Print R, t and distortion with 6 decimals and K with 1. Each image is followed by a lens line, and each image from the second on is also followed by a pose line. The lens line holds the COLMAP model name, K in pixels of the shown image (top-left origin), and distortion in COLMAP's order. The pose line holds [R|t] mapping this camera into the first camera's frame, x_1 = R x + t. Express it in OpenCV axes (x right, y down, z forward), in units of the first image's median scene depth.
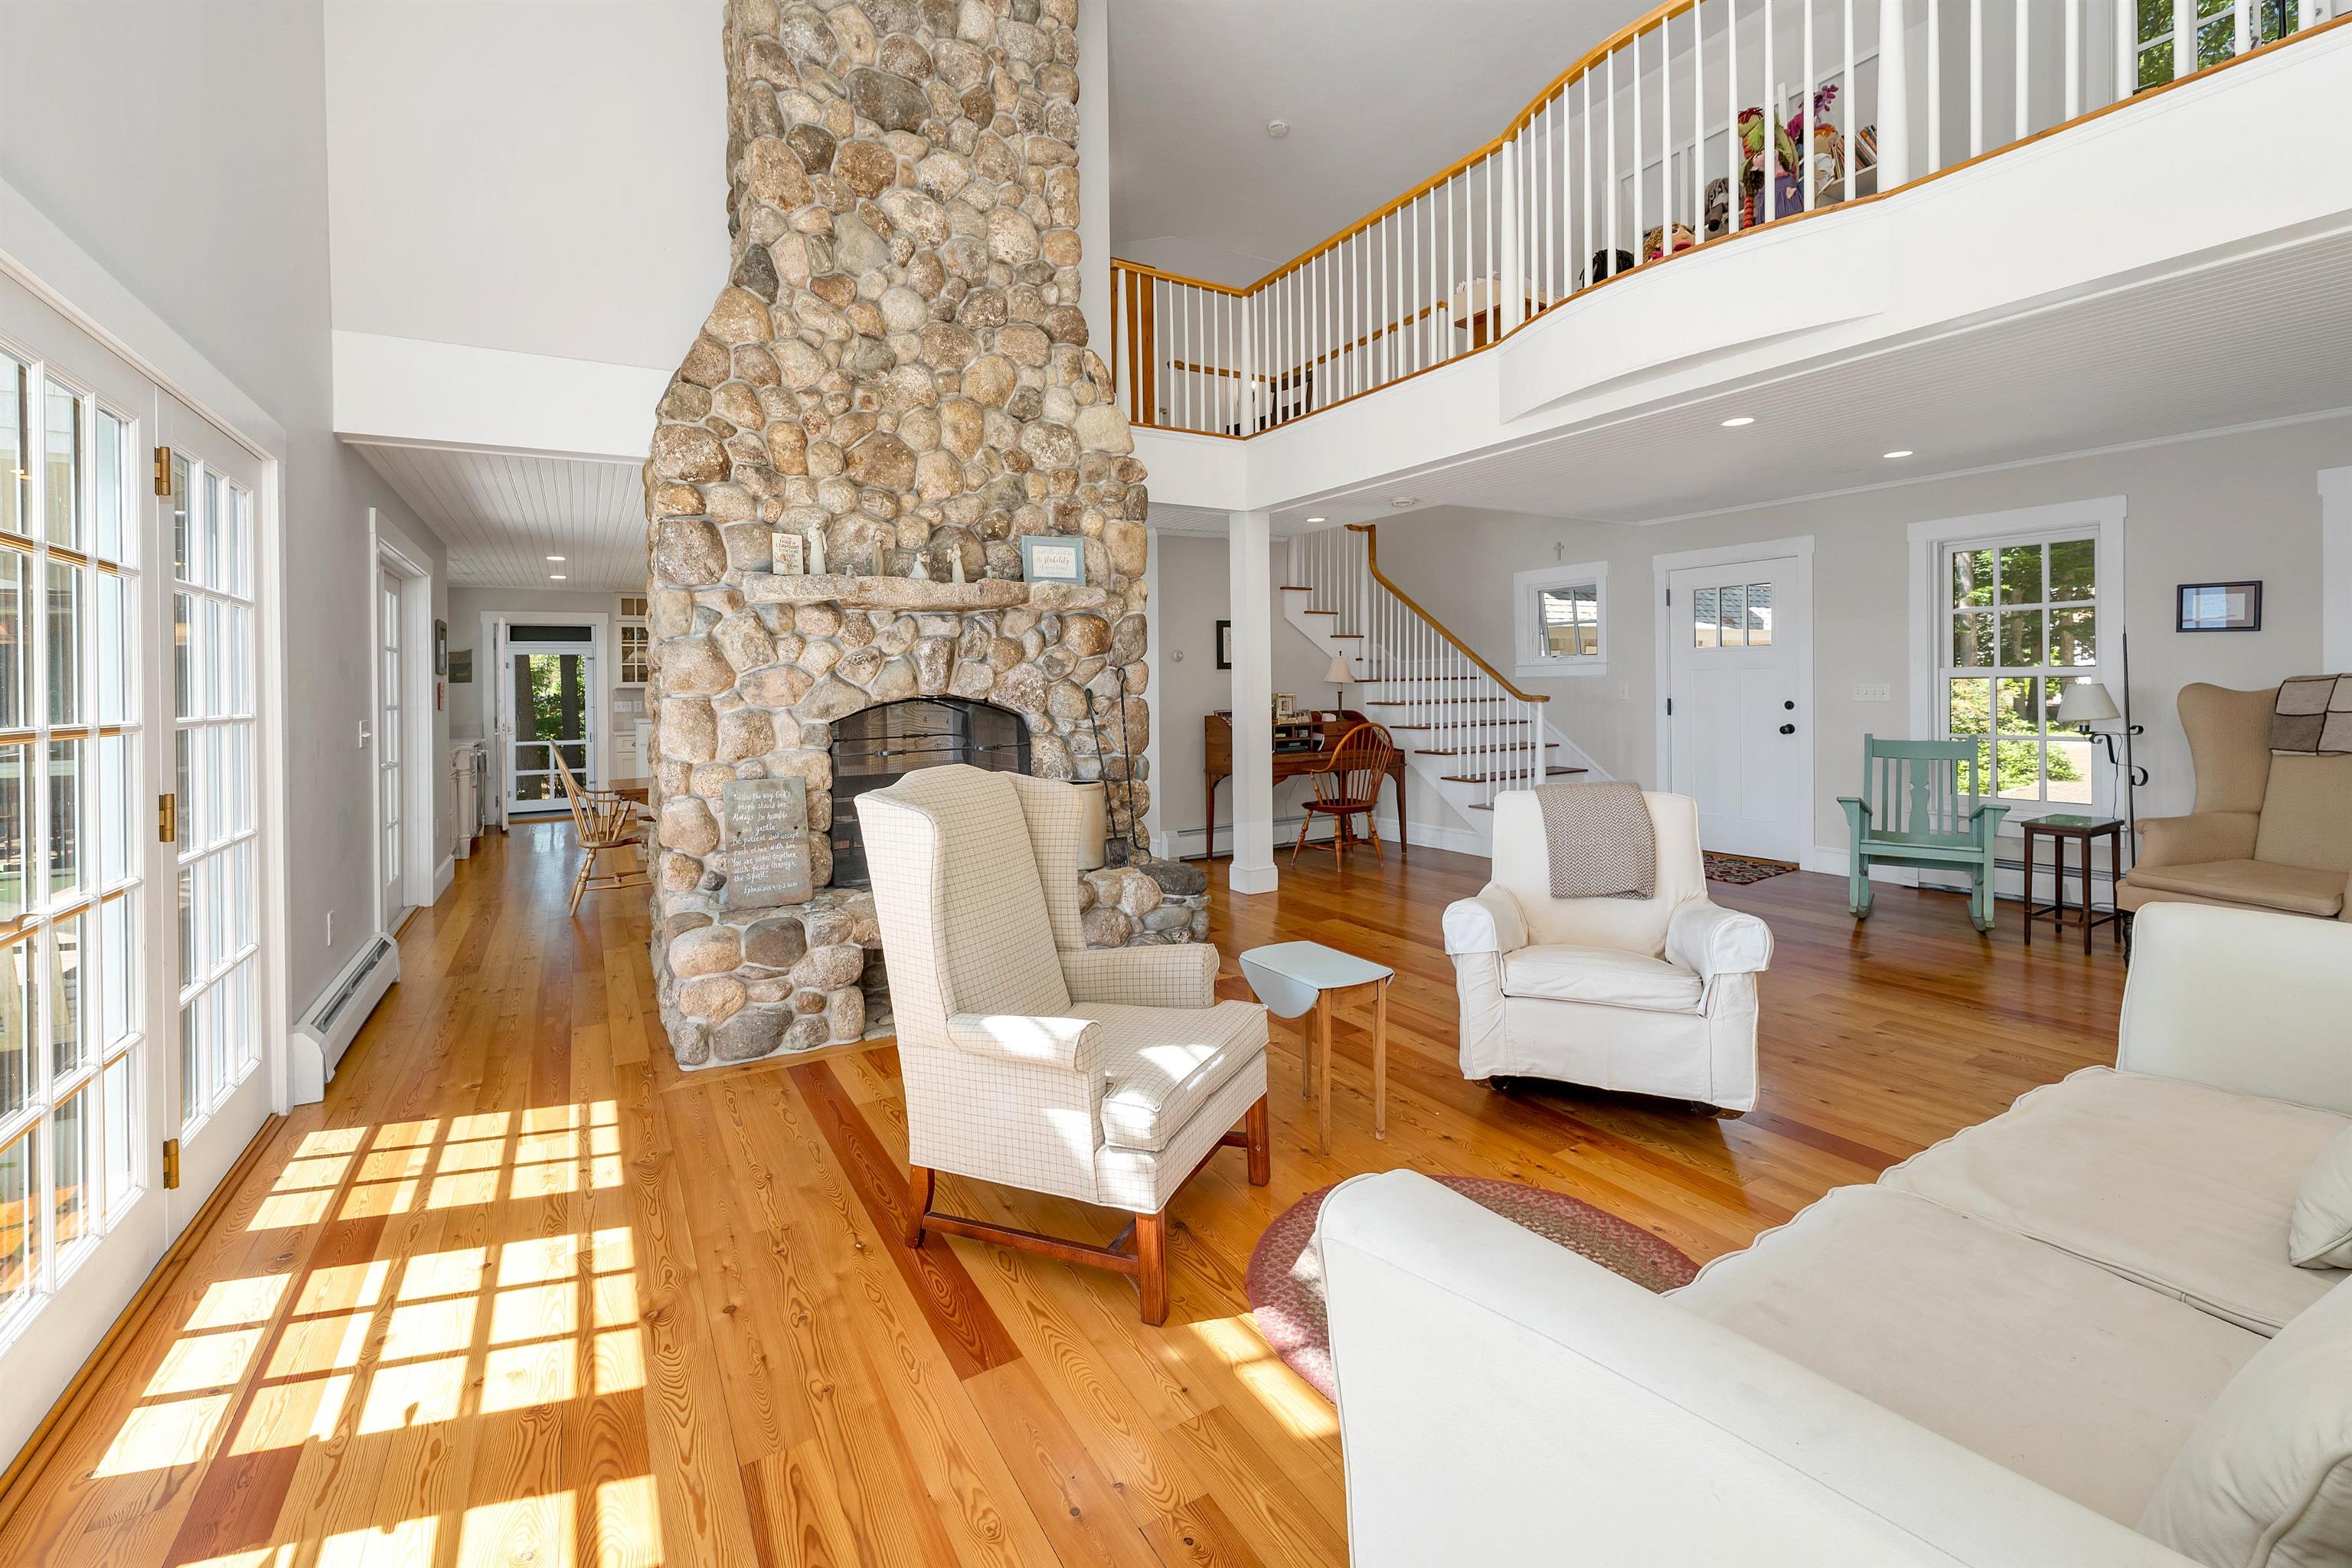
lens RADIAL K [[999.7, 0, 1179.7], [0, 999.7, 691.6], [0, 0, 1]] dist [0.002225, -0.000327]
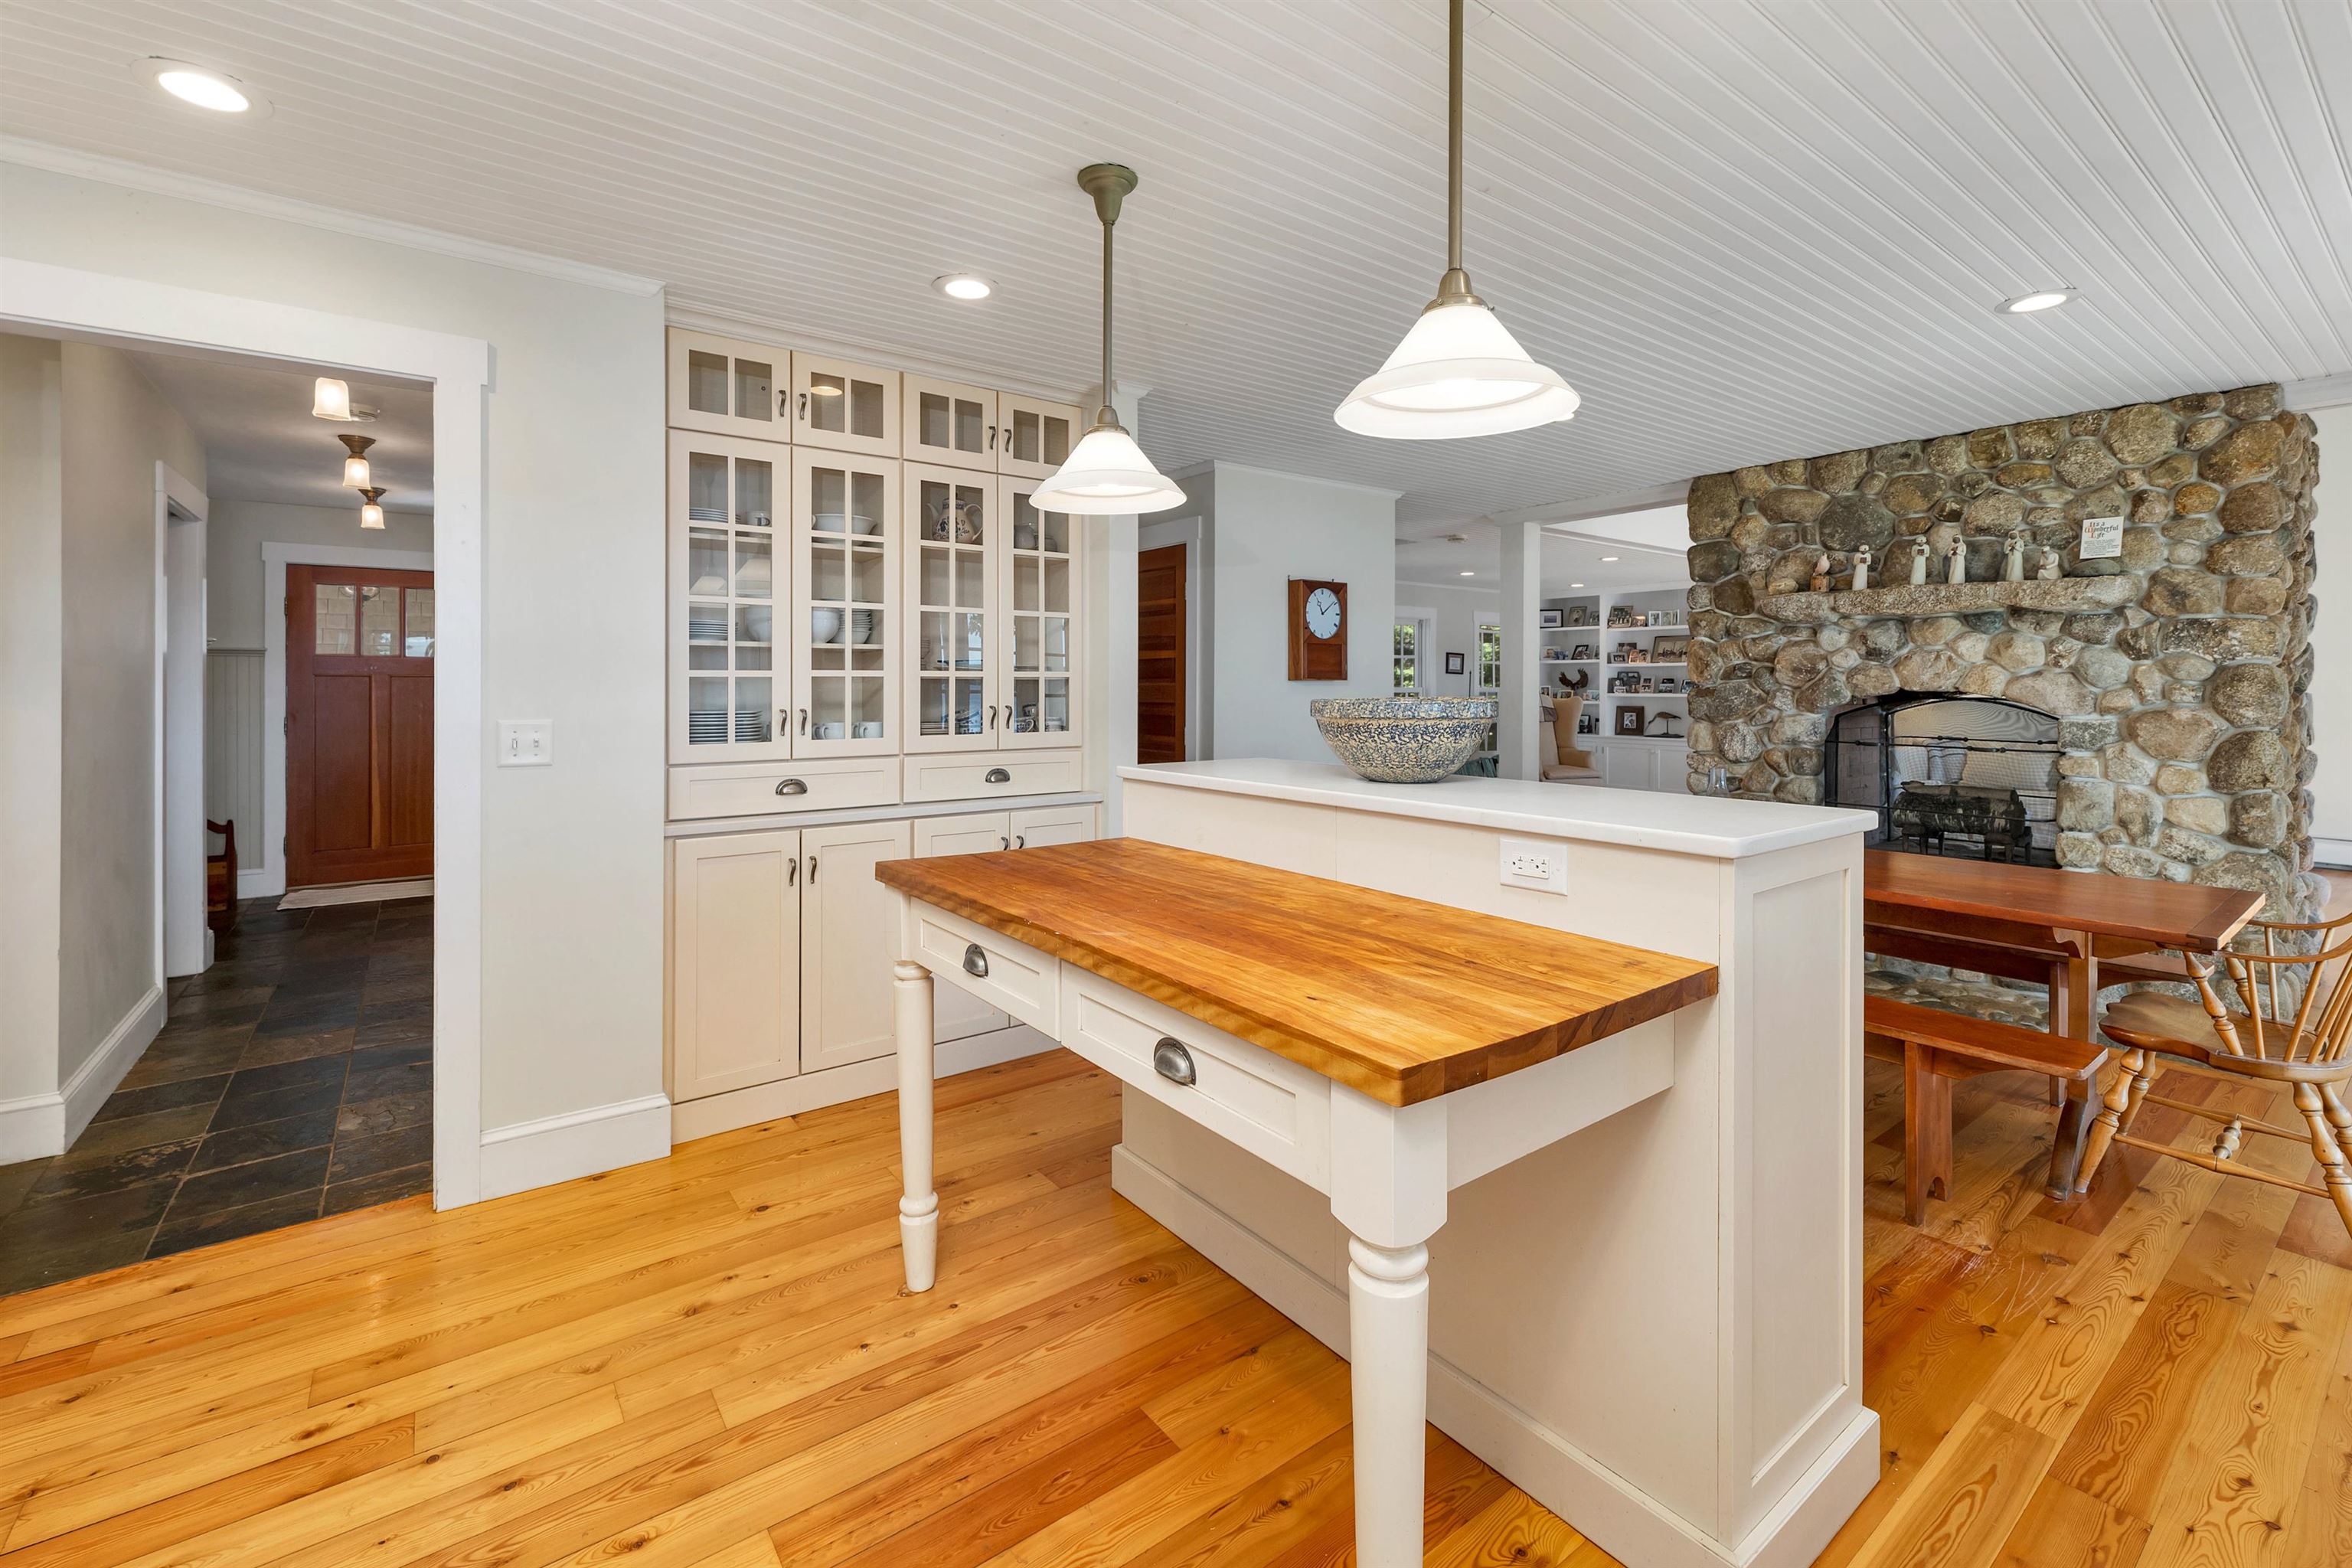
lens RADIAL K [[999.7, 0, 1171.5], [0, 999.7, 687.6], [0, 0, 1]] dist [0.002225, -0.000327]
pose [[-0.098116, 0.018235, 0.995008, -1.145053], [0.008796, 0.999809, -0.017455, 0.006135], [-0.995136, 0.007039, -0.098258, 1.809405]]
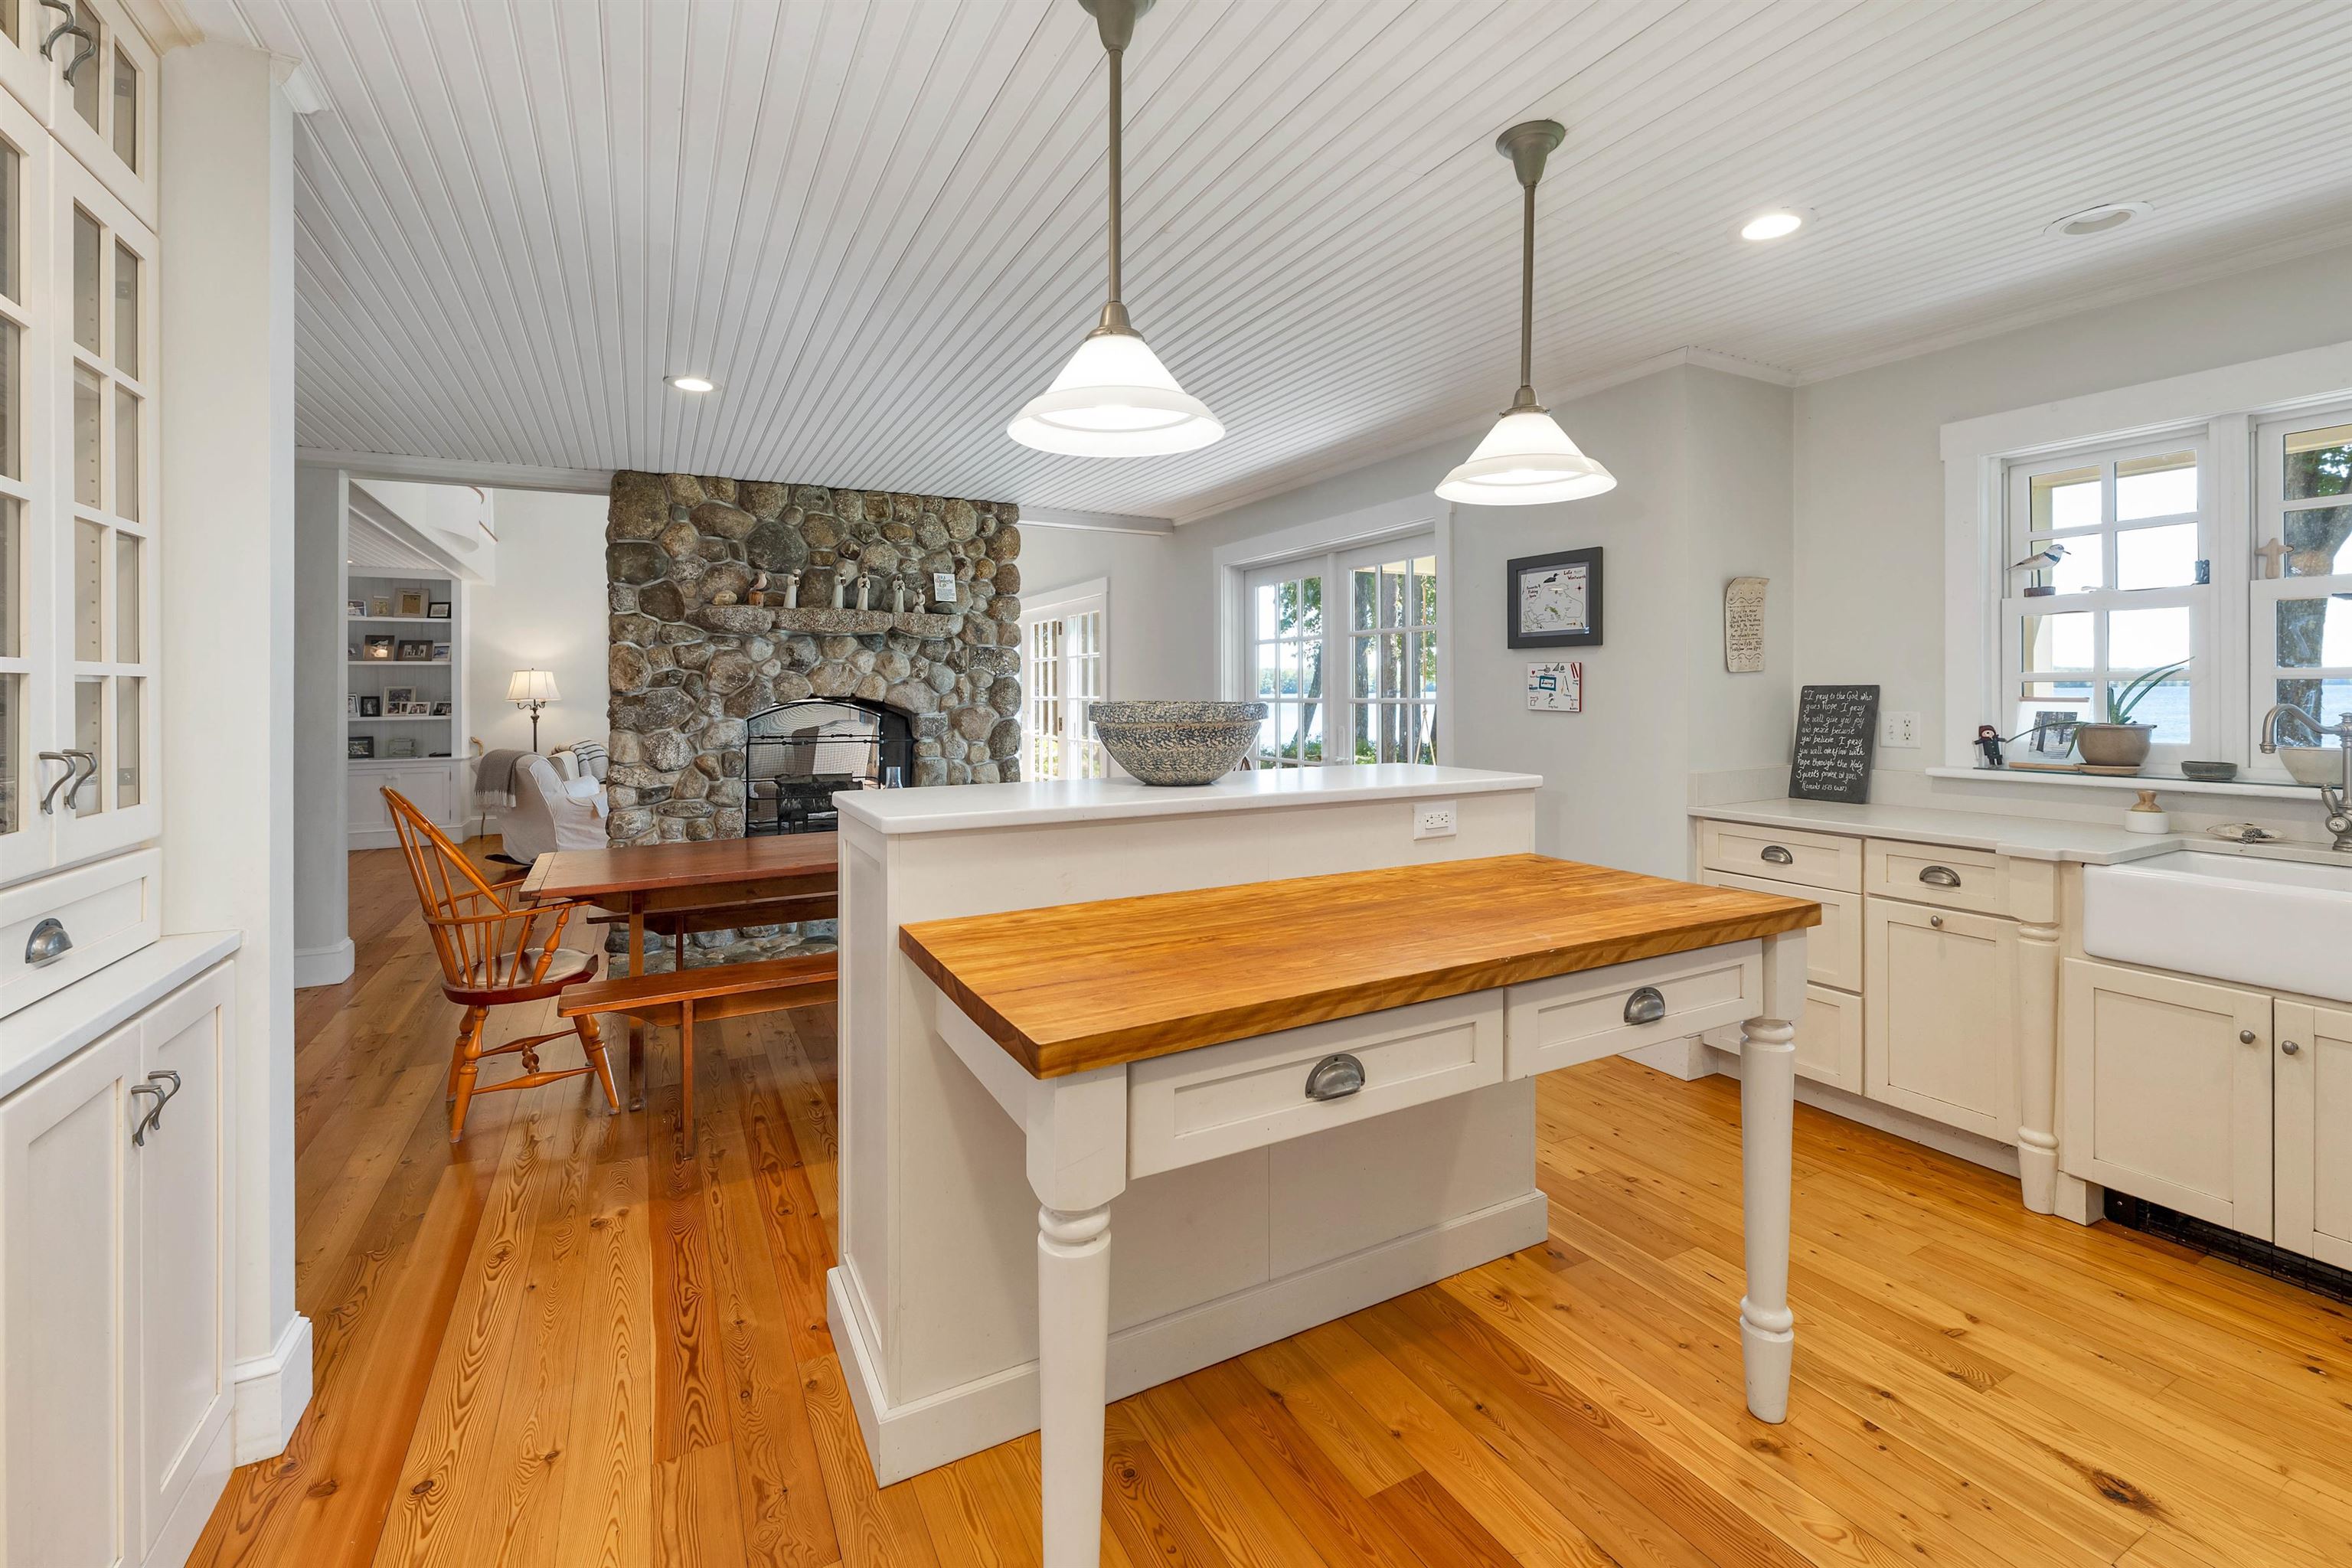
lens RADIAL K [[999.7, 0, 1180.6], [0, 999.7, 678.6], [0, 0, 1]] dist [0.002225, -0.000327]
pose [[-0.998408, 0.027116, 0.049464, -0.742479], [0.026909, 0.999626, -0.004849, -0.004706], [-0.049577, -0.003511, -0.998764, 2.114006]]
